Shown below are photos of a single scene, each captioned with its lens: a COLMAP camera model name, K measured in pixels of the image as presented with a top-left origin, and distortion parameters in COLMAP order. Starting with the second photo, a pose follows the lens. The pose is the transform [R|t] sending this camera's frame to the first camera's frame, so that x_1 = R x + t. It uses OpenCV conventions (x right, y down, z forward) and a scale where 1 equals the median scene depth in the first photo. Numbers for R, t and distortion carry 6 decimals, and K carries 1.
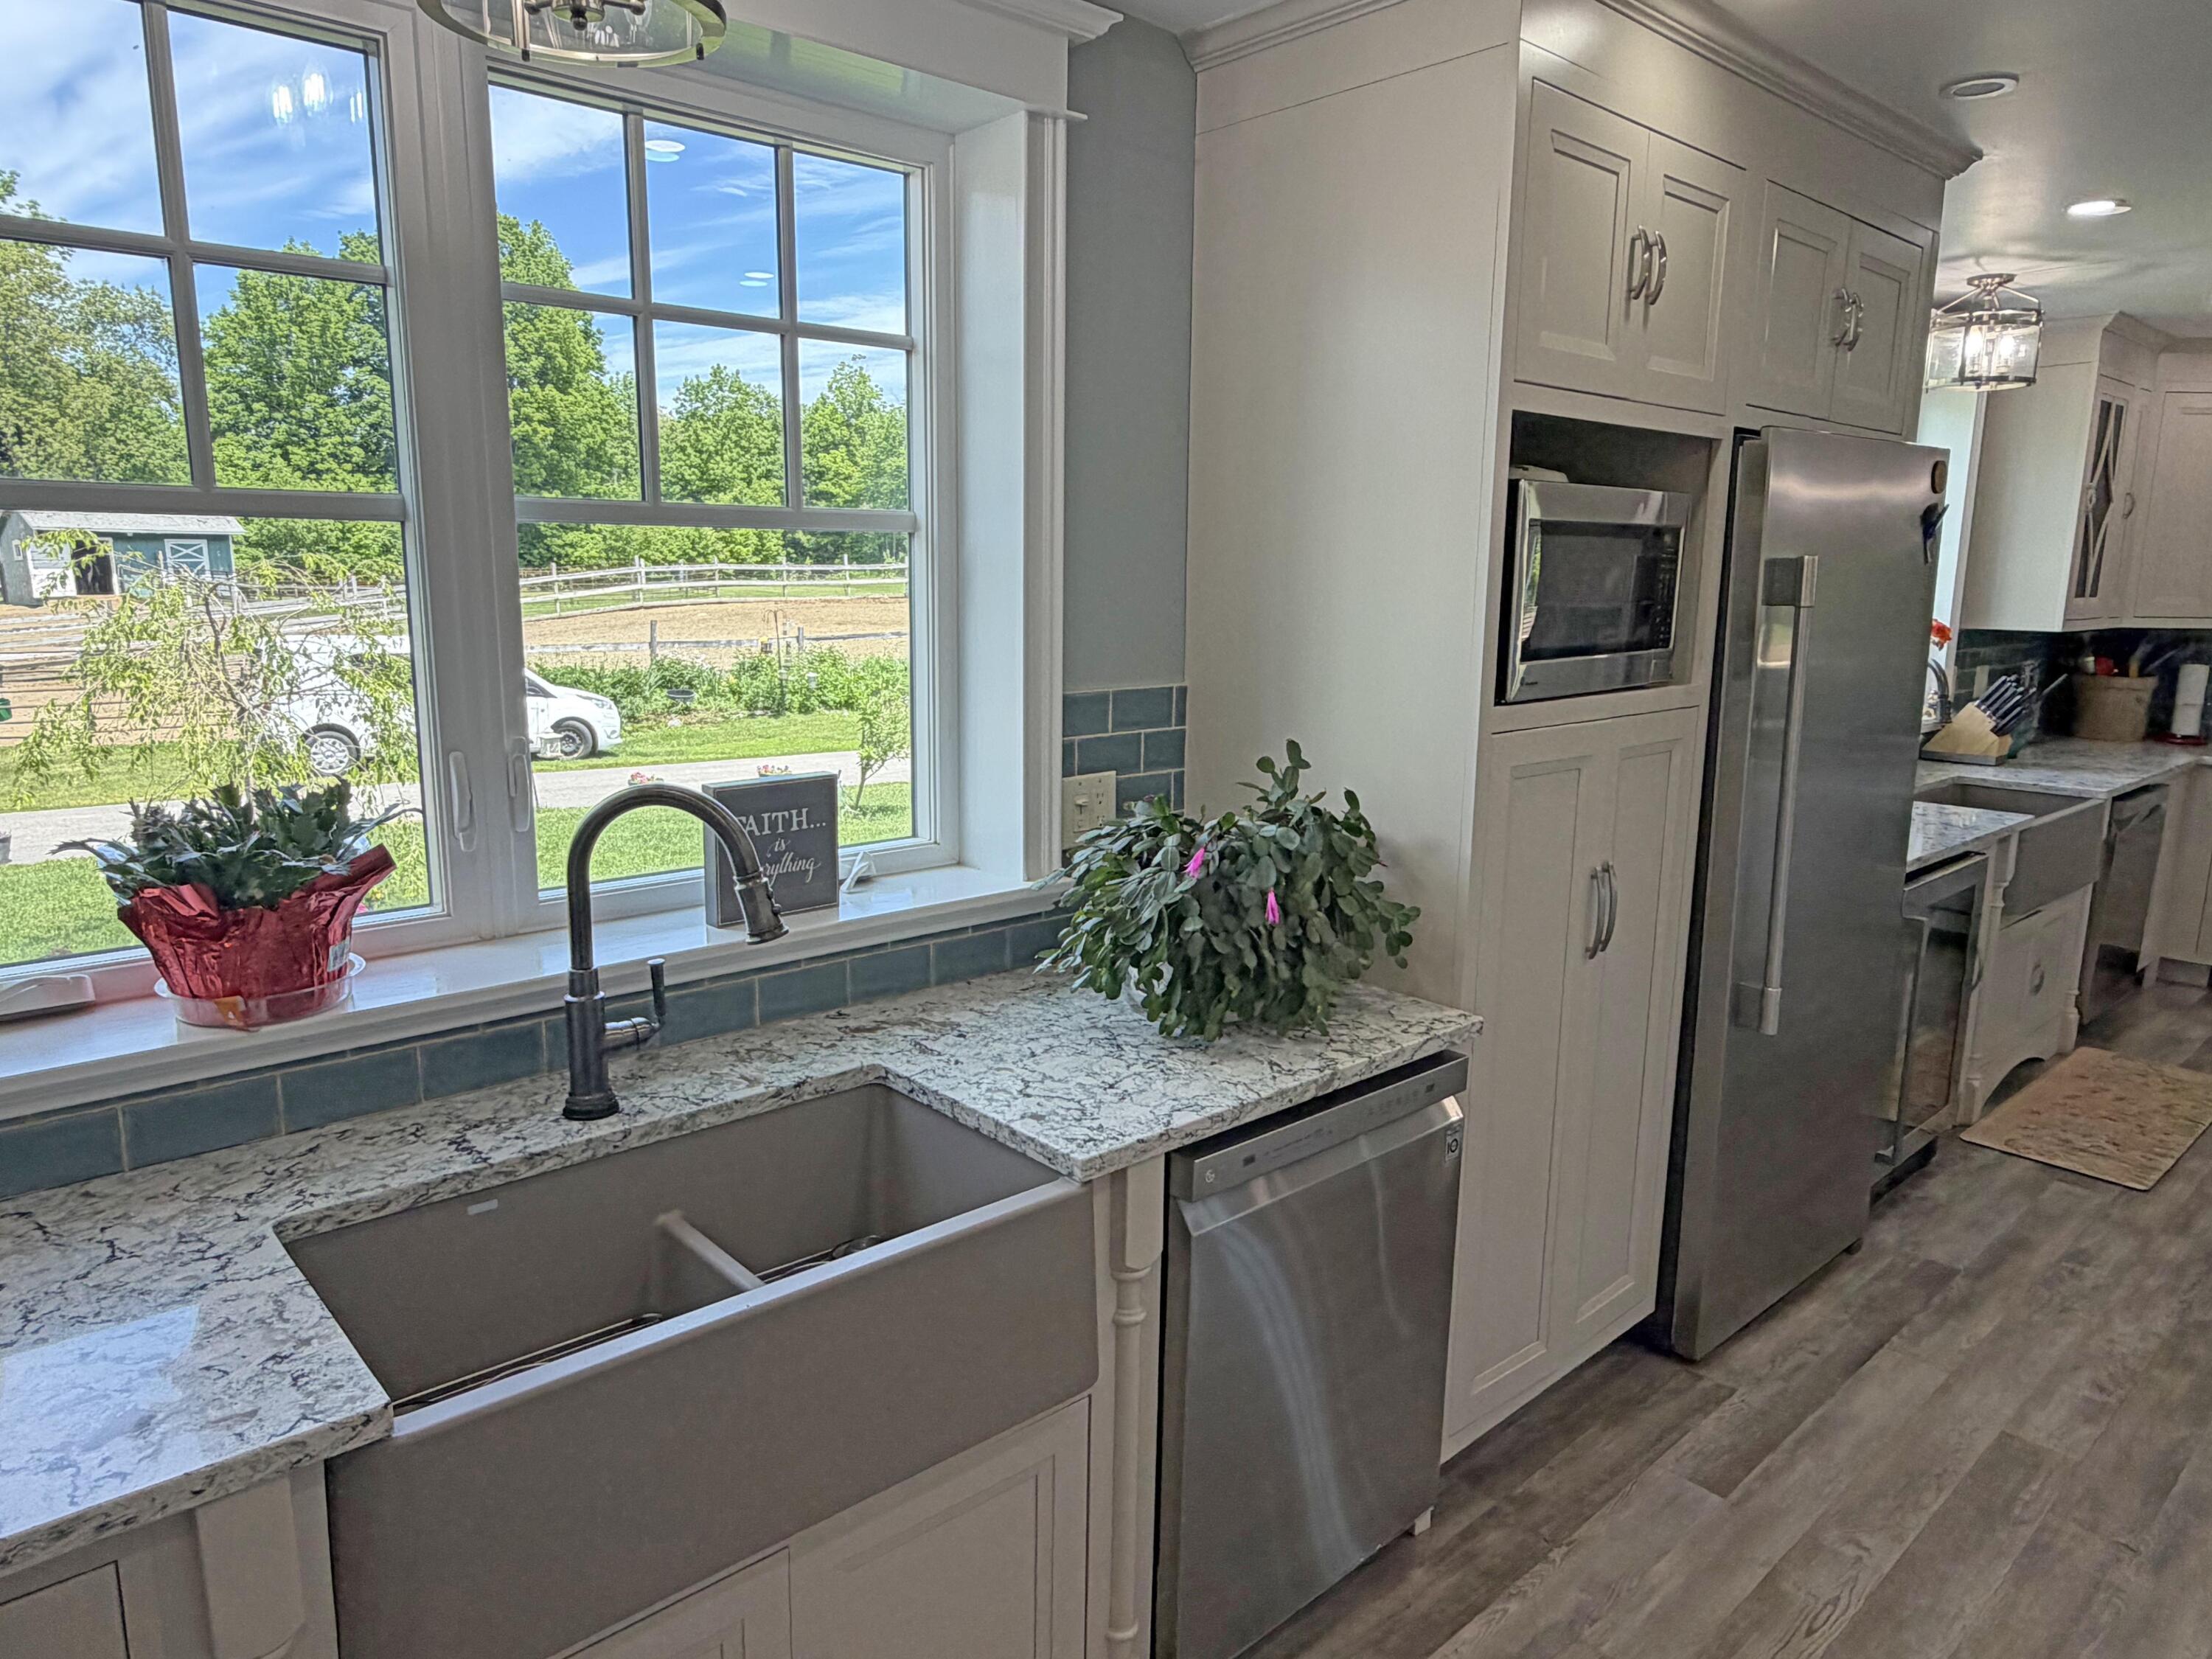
lens RADIAL K [[1413.9, 0, 1092.2], [0, 1413.9, 830.9], [0, 0, 1]] dist [-0.001598, 0.001665]
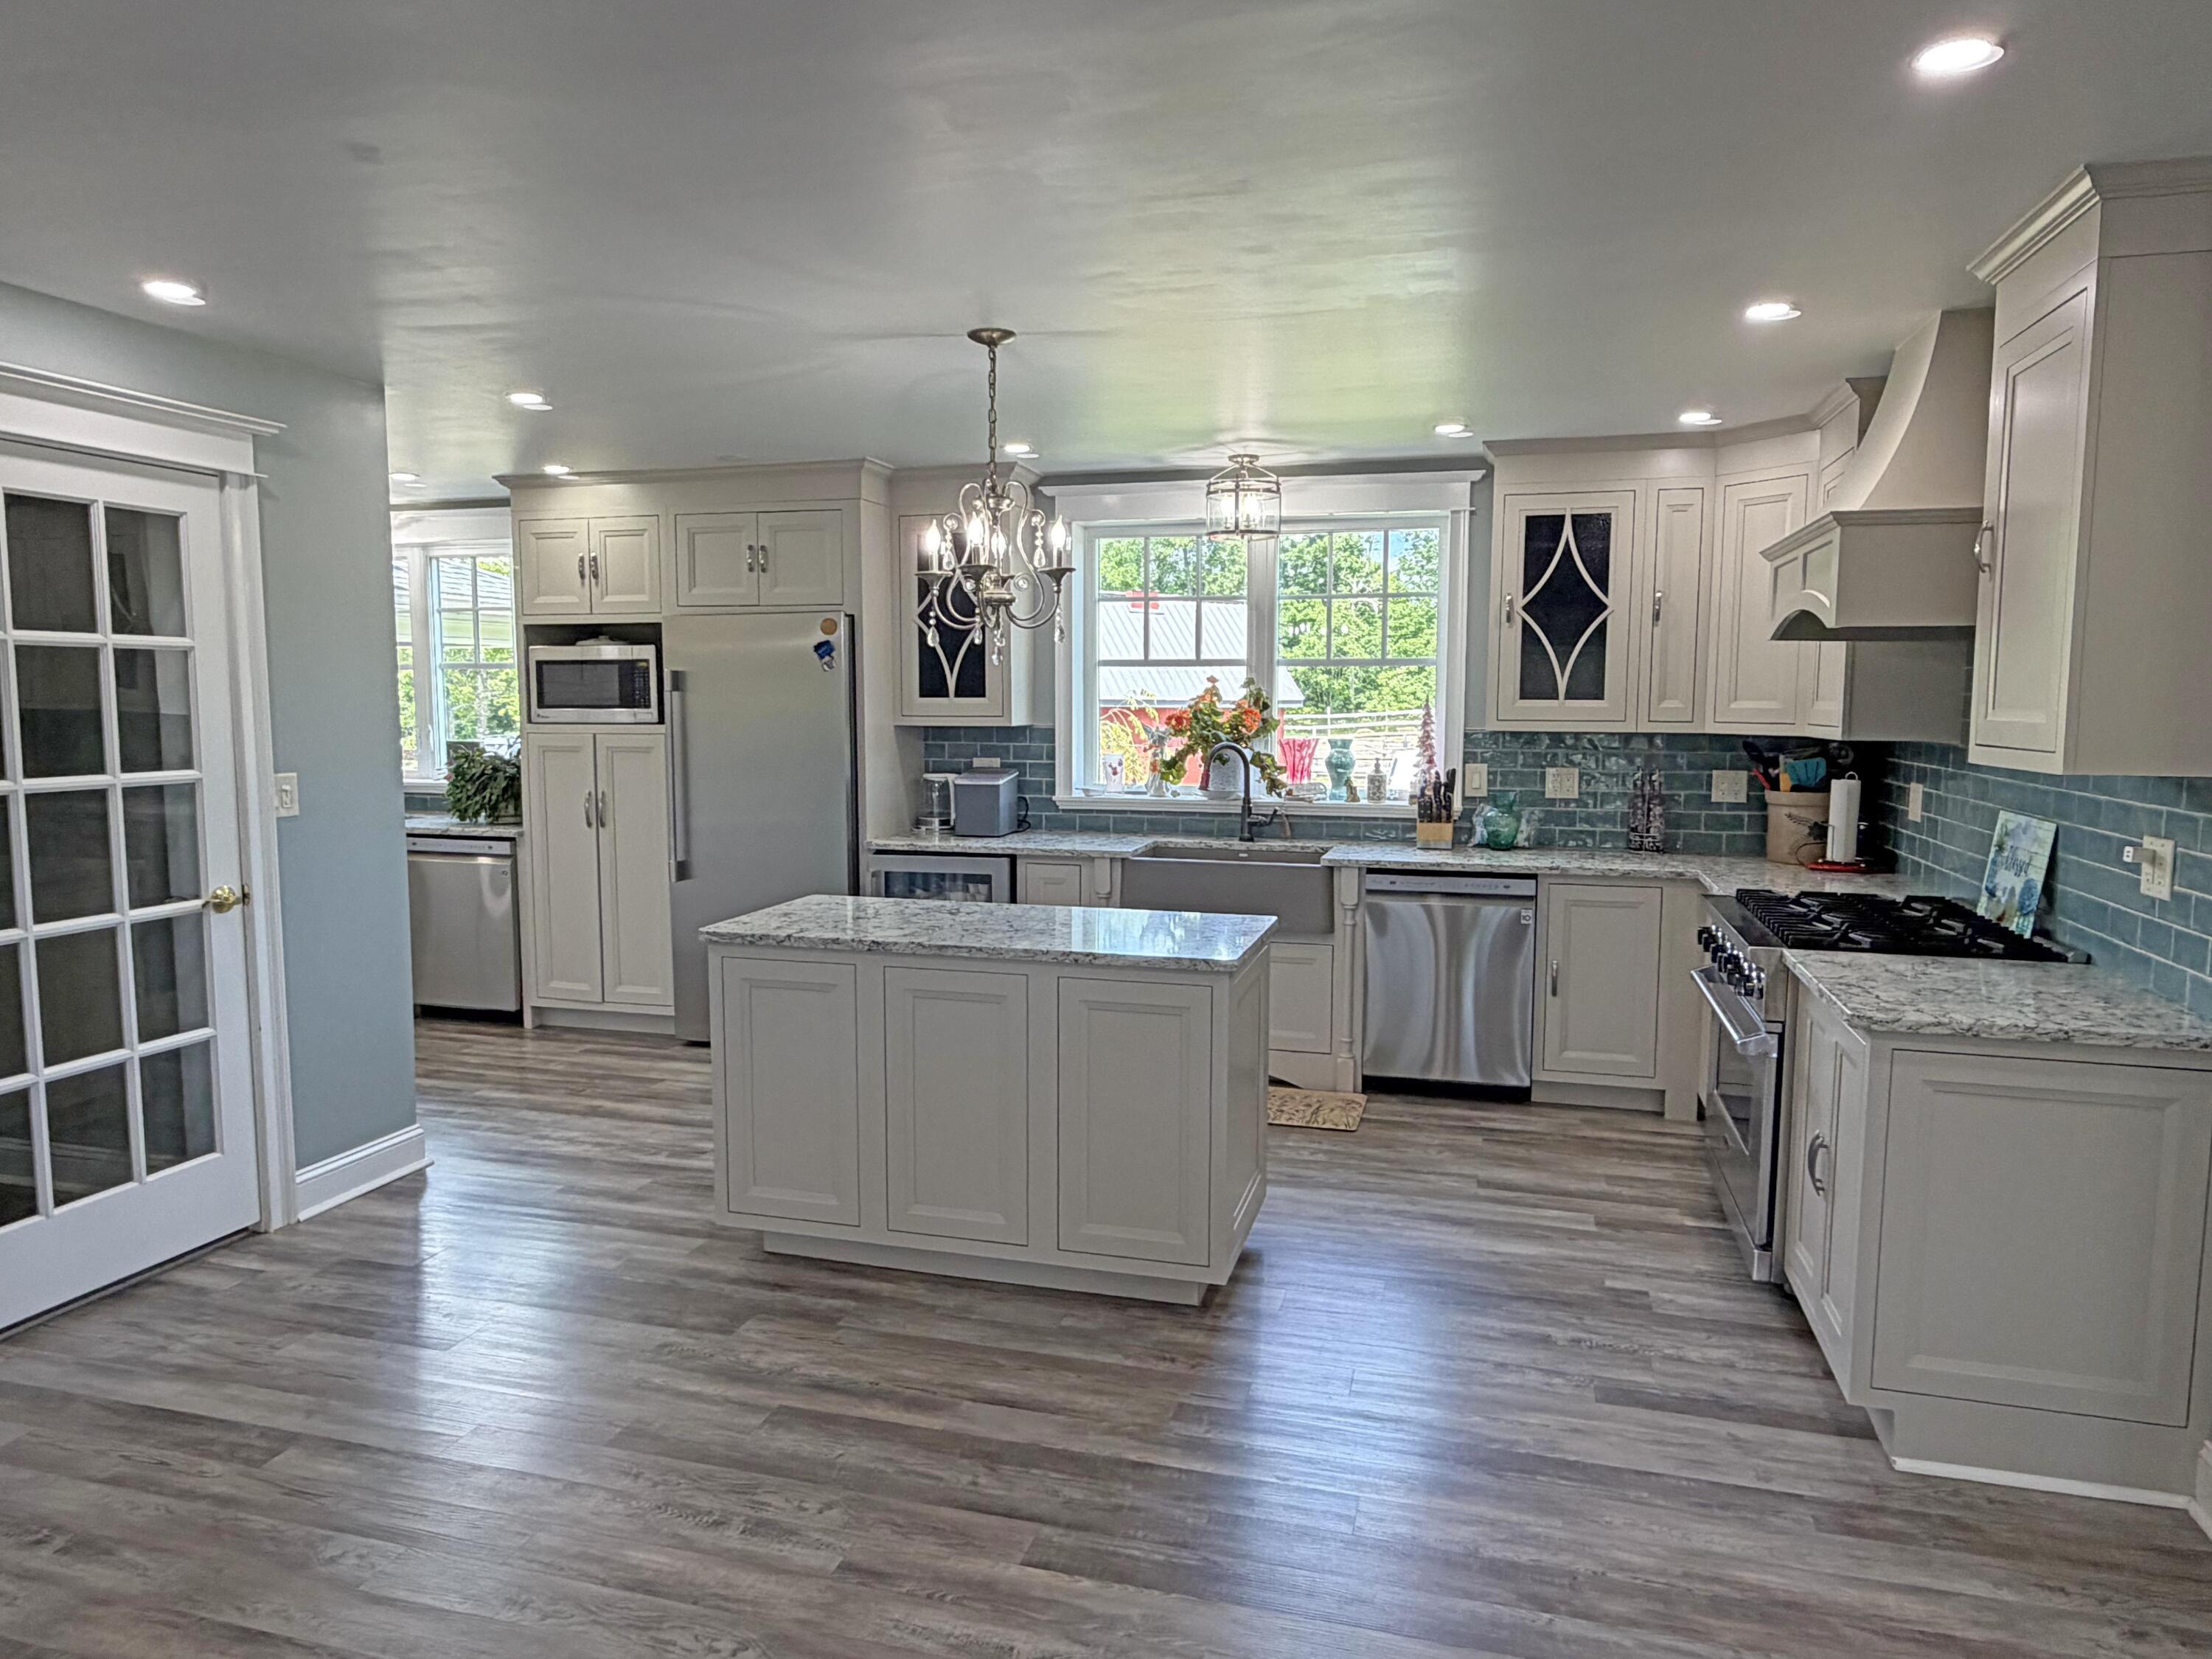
lens RADIAL K [[1413.9, 0, 1097.9], [0, 1413.9, 832.3], [0, 0, 1]] dist [-0.001598, 0.001665]
pose [[0.536610, 0.073372, -0.840635, 1.405368], [-0.154274, 0.987952, -0.012249, -0.005326], [0.829608, 0.136261, 0.541464, 0.178303]]
